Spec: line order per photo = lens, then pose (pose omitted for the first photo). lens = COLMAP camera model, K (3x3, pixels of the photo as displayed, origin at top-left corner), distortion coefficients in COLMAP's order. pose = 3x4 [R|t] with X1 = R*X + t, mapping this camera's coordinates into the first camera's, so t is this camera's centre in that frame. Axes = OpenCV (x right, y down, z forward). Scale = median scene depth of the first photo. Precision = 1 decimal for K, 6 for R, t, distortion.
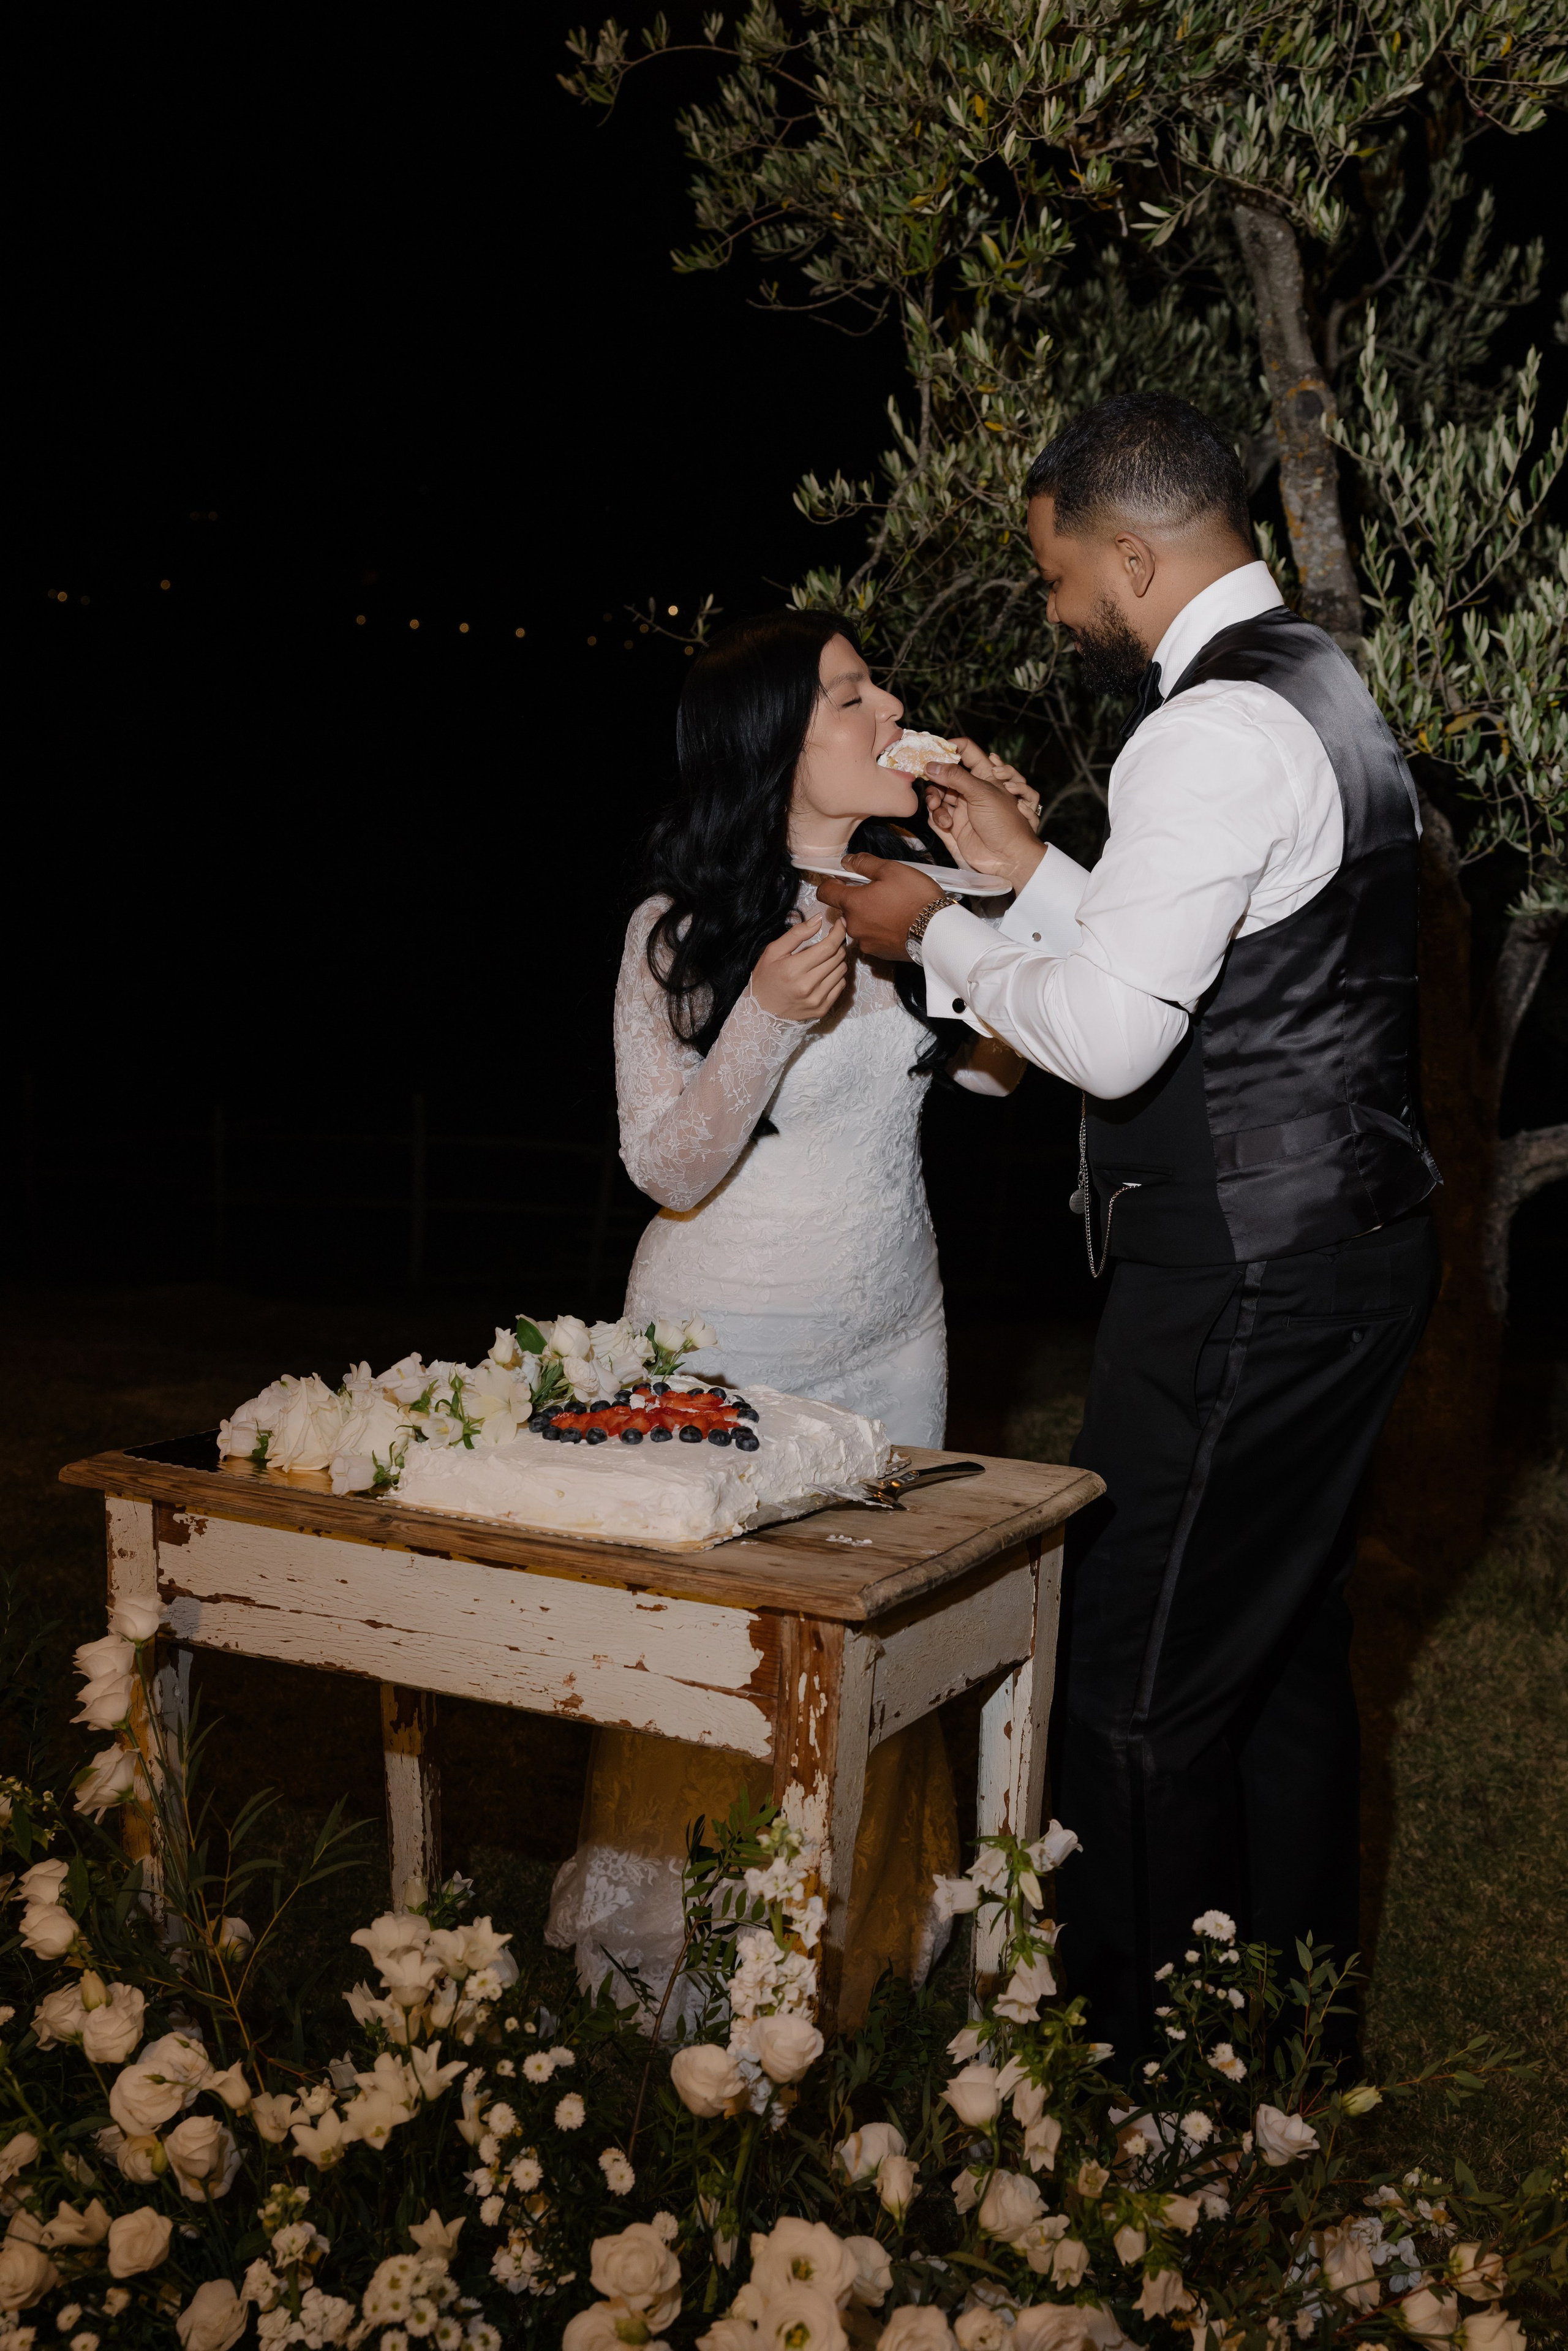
lens RADIAL K [[2858.6, 0, 803.7], [0, 2858.6, 1175.3], [0, 0, 1]] dist [0.012953, -0.034124]
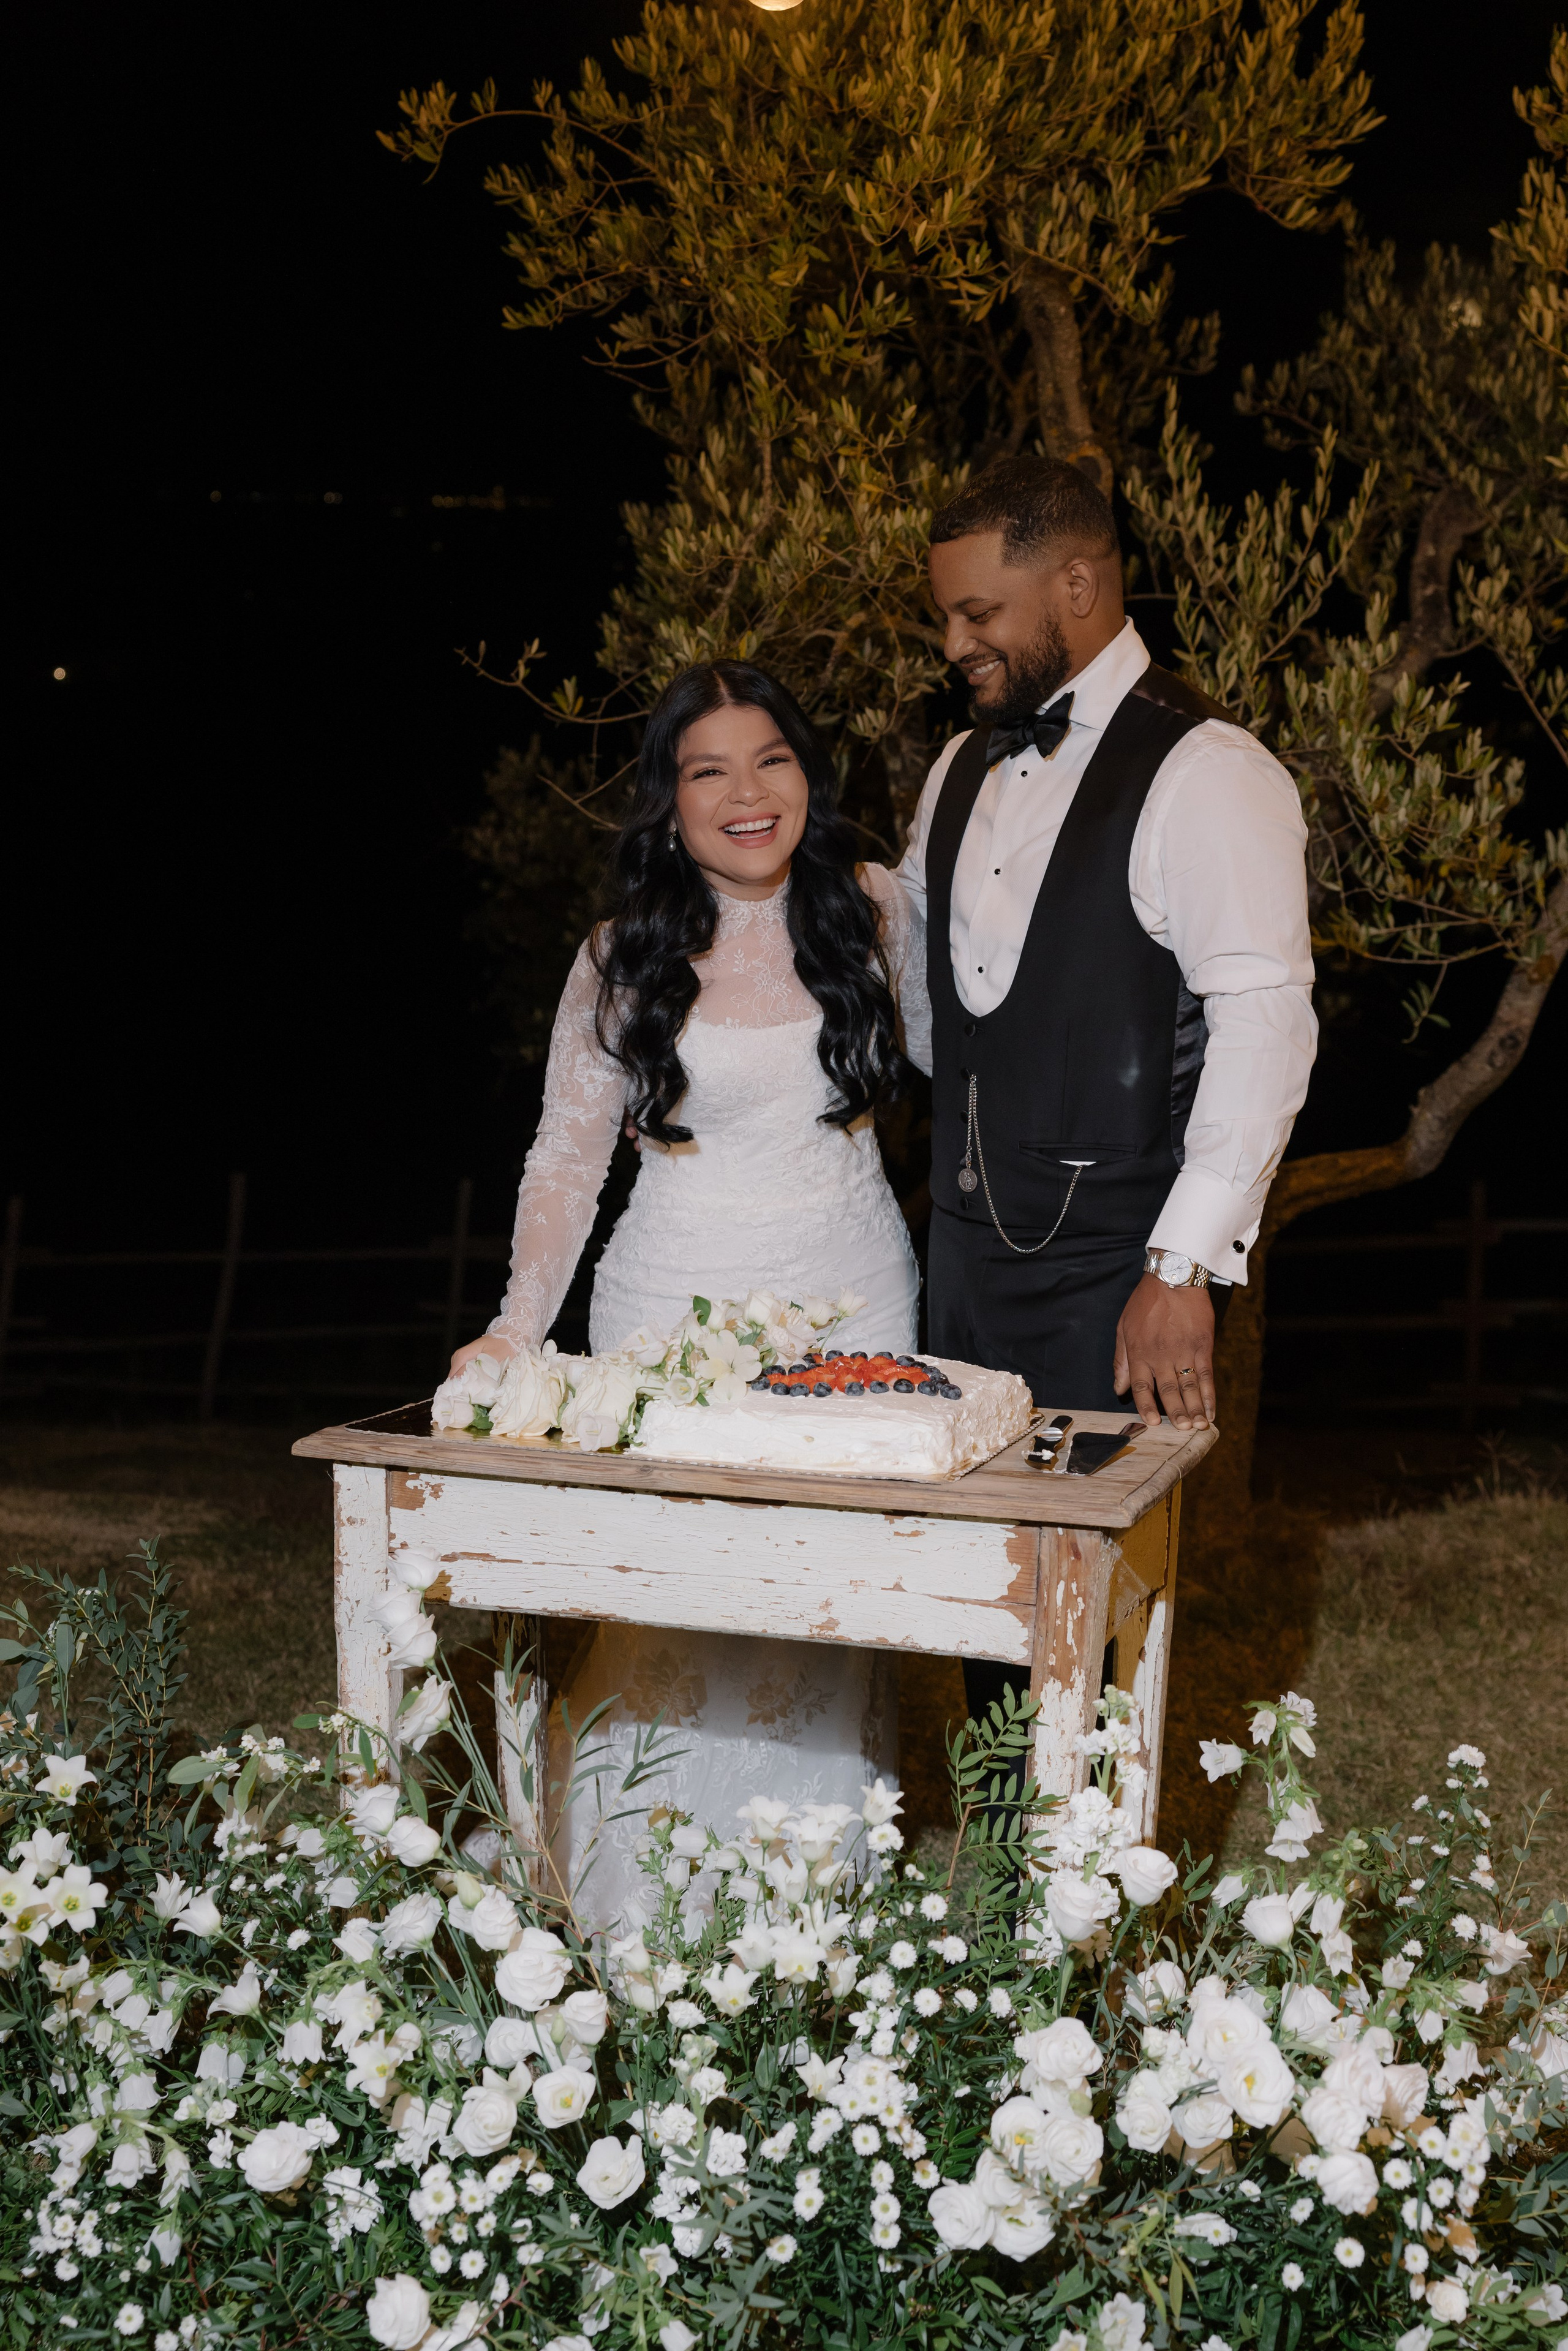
lens RADIAL K [[3205.5, 0, 737.3], [0, 3205.5, 1100.3], [0, 0, 1]] dist [-0.016681, 0.062266]
pose [[0.982229, -0.011950, 0.187307, -0.333270], [0.022904, 0.998144, -0.056430, 0.047983], [-0.186285, 0.059717, 0.980679, -0.219889]]
